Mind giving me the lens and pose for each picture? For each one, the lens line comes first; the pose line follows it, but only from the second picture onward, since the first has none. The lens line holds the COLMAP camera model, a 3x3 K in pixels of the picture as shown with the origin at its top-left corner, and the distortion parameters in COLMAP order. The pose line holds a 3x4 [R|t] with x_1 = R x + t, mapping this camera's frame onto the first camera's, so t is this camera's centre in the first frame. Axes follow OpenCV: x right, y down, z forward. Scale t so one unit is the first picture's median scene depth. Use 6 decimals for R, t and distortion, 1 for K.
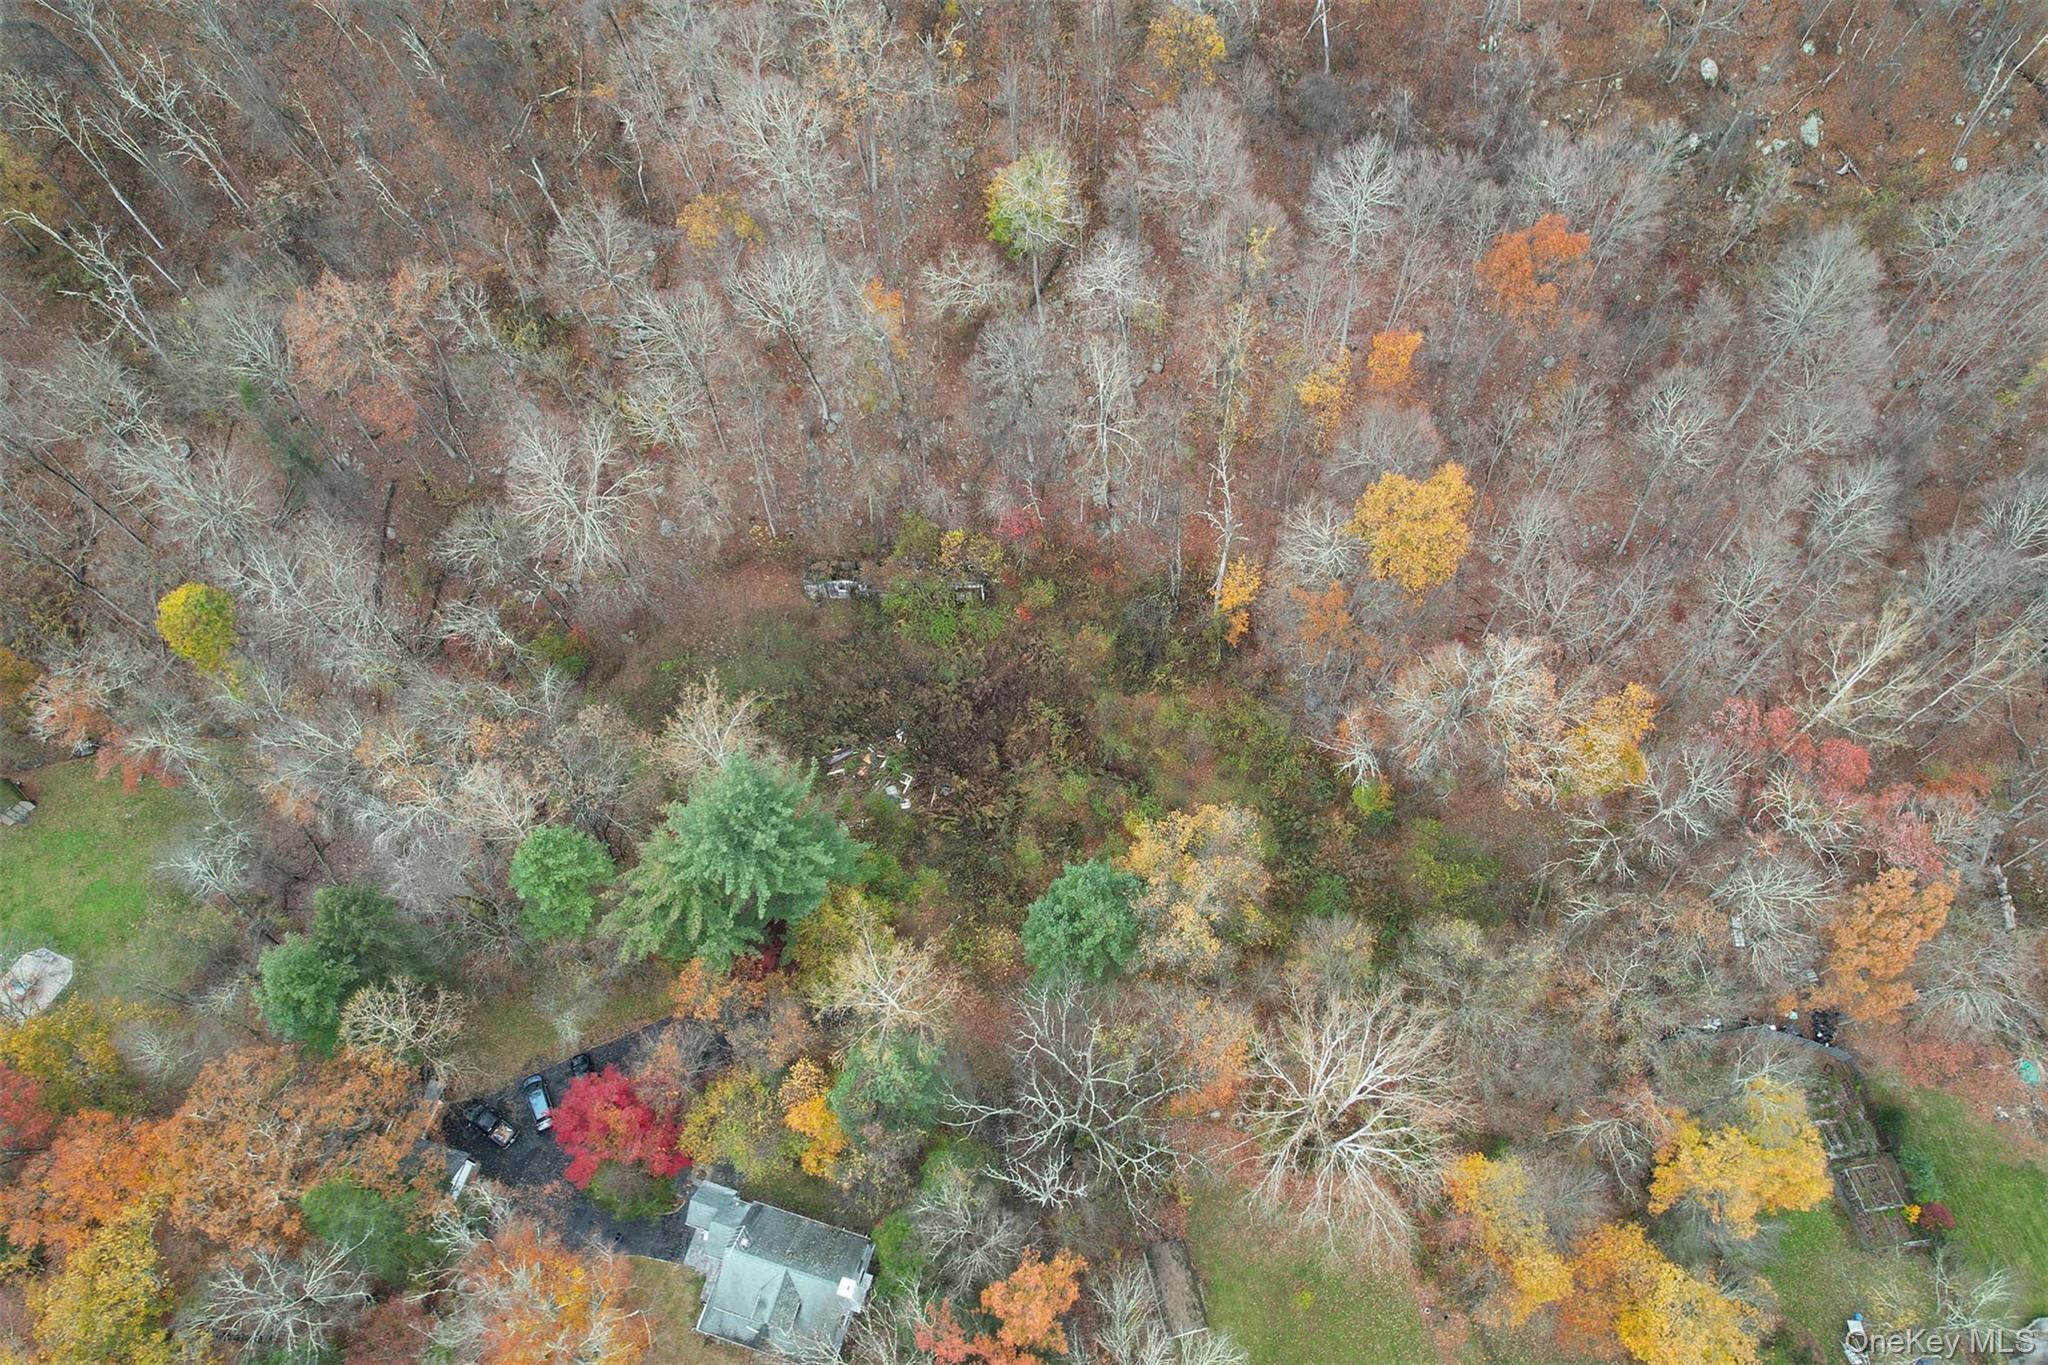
lens RADIAL K [[1362.9, 0, 1028.9], [0, 1362.9, 684.3], [0, 0, 1]] dist [-0.056325, 0.078805]
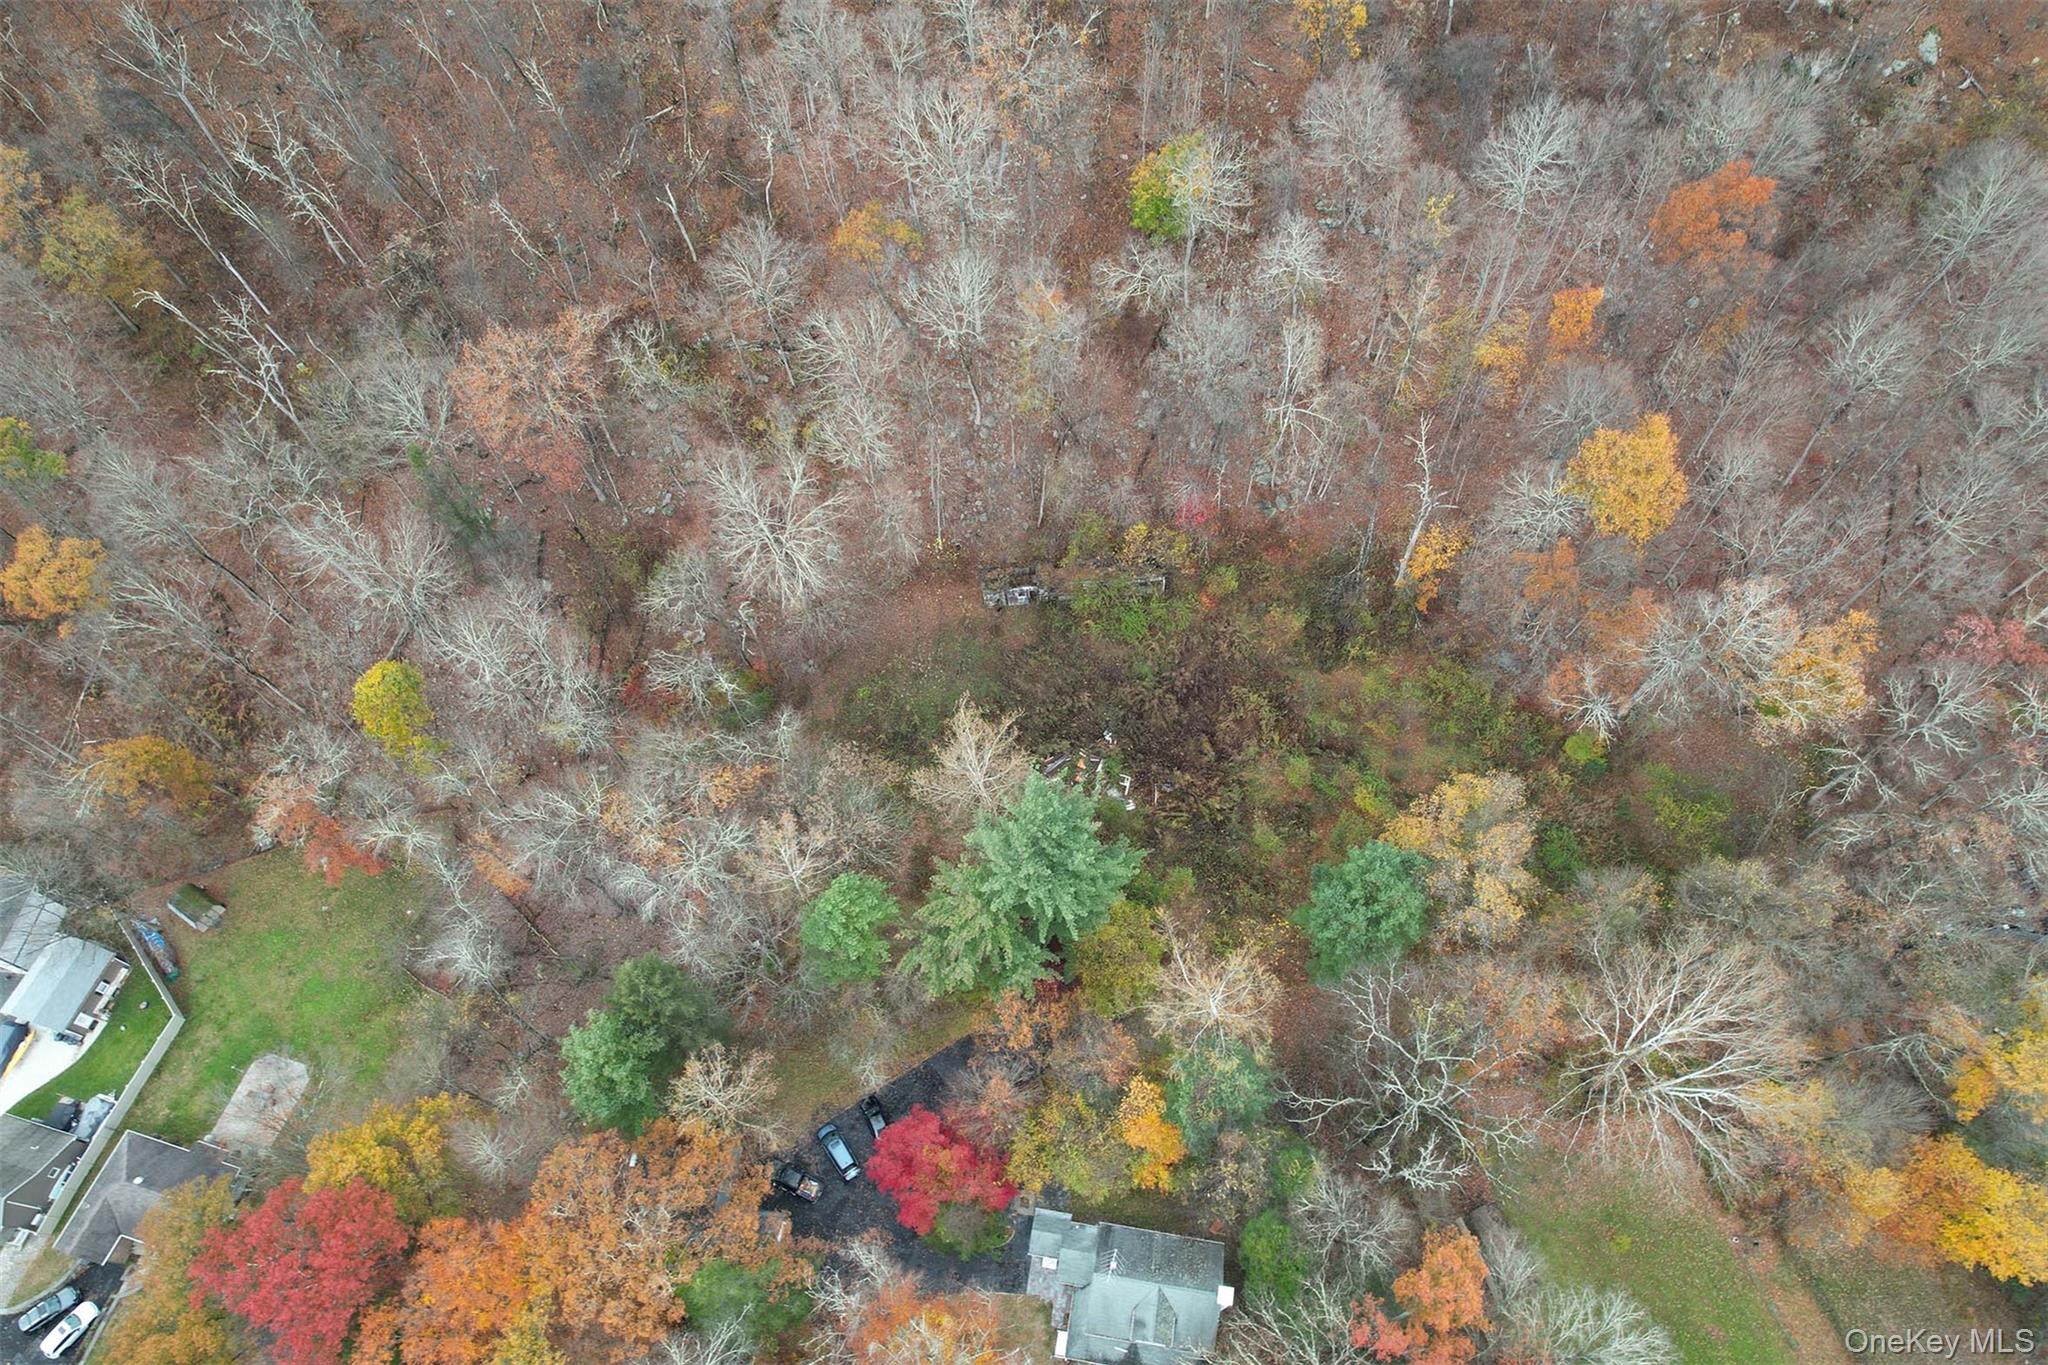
lens RADIAL K [[1362.9, 0, 1028.9], [0, 1362.9, 684.3], [0, 0, 1]] dist [-0.056325, 0.078805]
pose [[0.992405, -0.107201, 0.060333, -0.225405], [0.105802, 0.994049, 0.025935, -0.035183], [-0.062754, -0.019354, 0.997841, 0.014510]]
